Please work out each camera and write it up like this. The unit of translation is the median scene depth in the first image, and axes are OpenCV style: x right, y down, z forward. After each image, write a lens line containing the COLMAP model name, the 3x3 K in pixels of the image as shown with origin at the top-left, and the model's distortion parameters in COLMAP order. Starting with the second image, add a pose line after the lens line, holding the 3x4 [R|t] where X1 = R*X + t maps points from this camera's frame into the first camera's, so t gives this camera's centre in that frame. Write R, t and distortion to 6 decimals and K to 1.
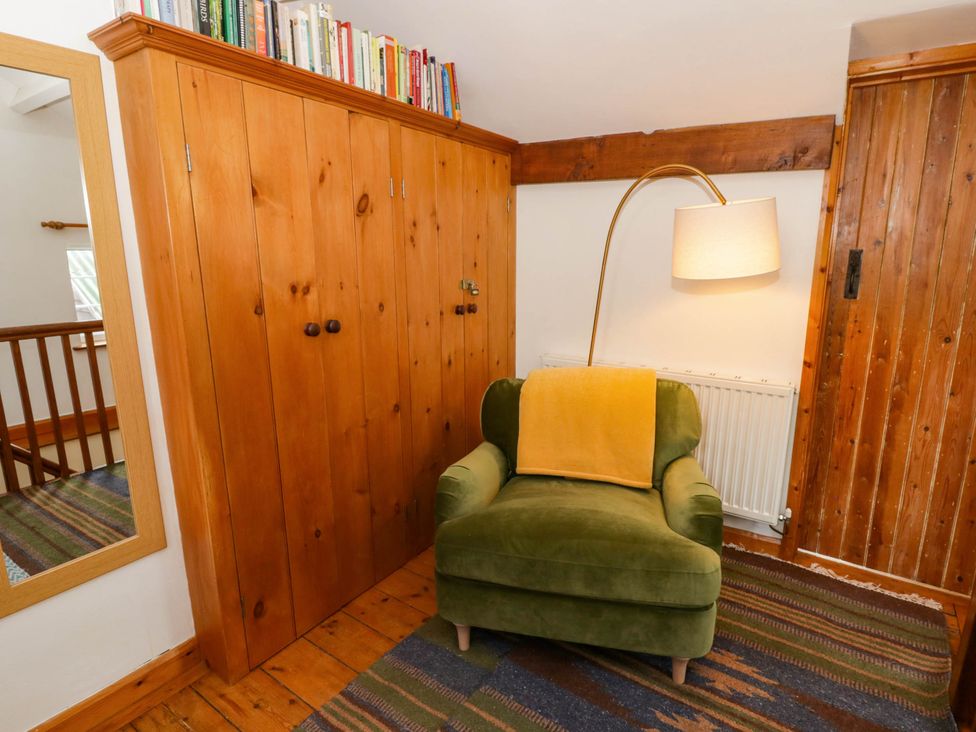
lens RADIAL K [[537.0, 0, 502.4], [0, 537.0, 358.2], [0, 0, 1]] dist [-0.001462, -0.012079]
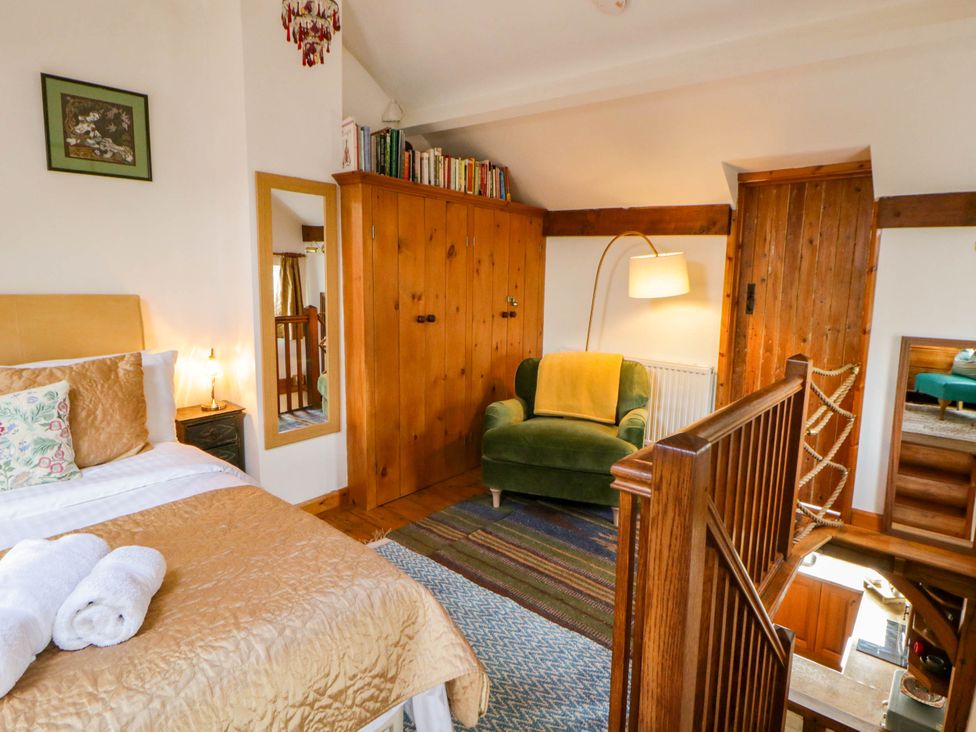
lens RADIAL K [[537.0, 0, 517.1], [0, 537.0, 334.7], [0, 0, 1]] dist [-0.001462, -0.012079]
pose [[0.996176, 0.034271, -0.080363, 0.099968], [-0.041104, 0.995534, -0.084980, 0.118439], [0.077092, 0.087958, 0.993137, -0.659122]]
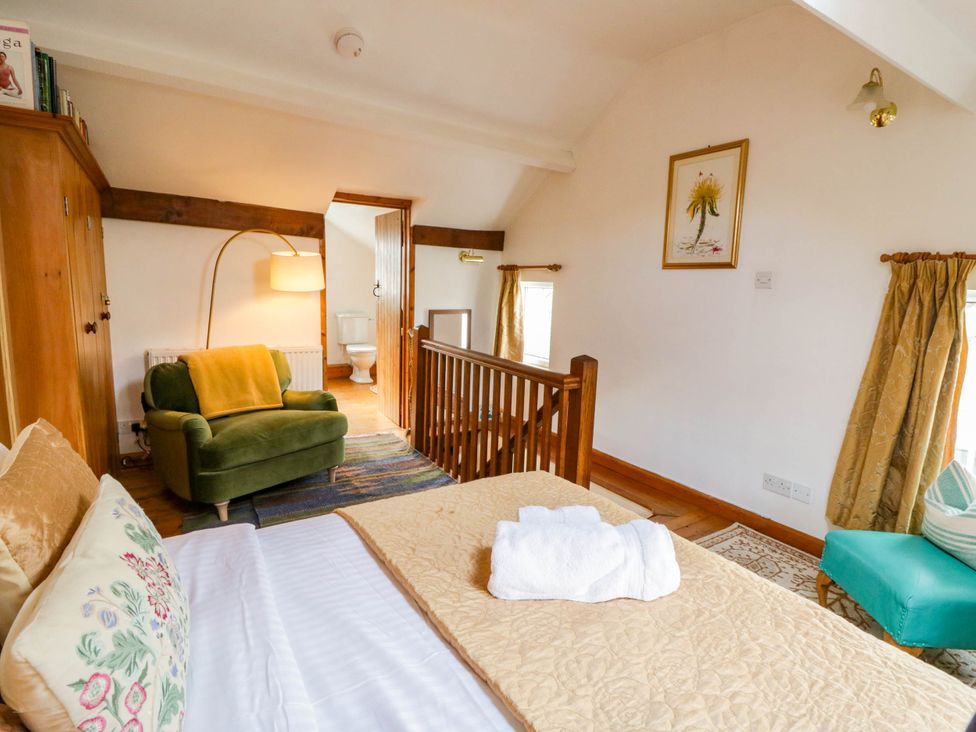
lens RADIAL K [[510.0, 0, 501.2], [0, 510.0, 348.0], [0, 0, 1]] dist [-0.004465, -0.010377]
pose [[0.378774, -0.102693, 0.919774, -0.968224], [0.140009, 0.988745, 0.052736, 0.058369], [-0.914837, 0.108802, 0.388889, -0.353484]]
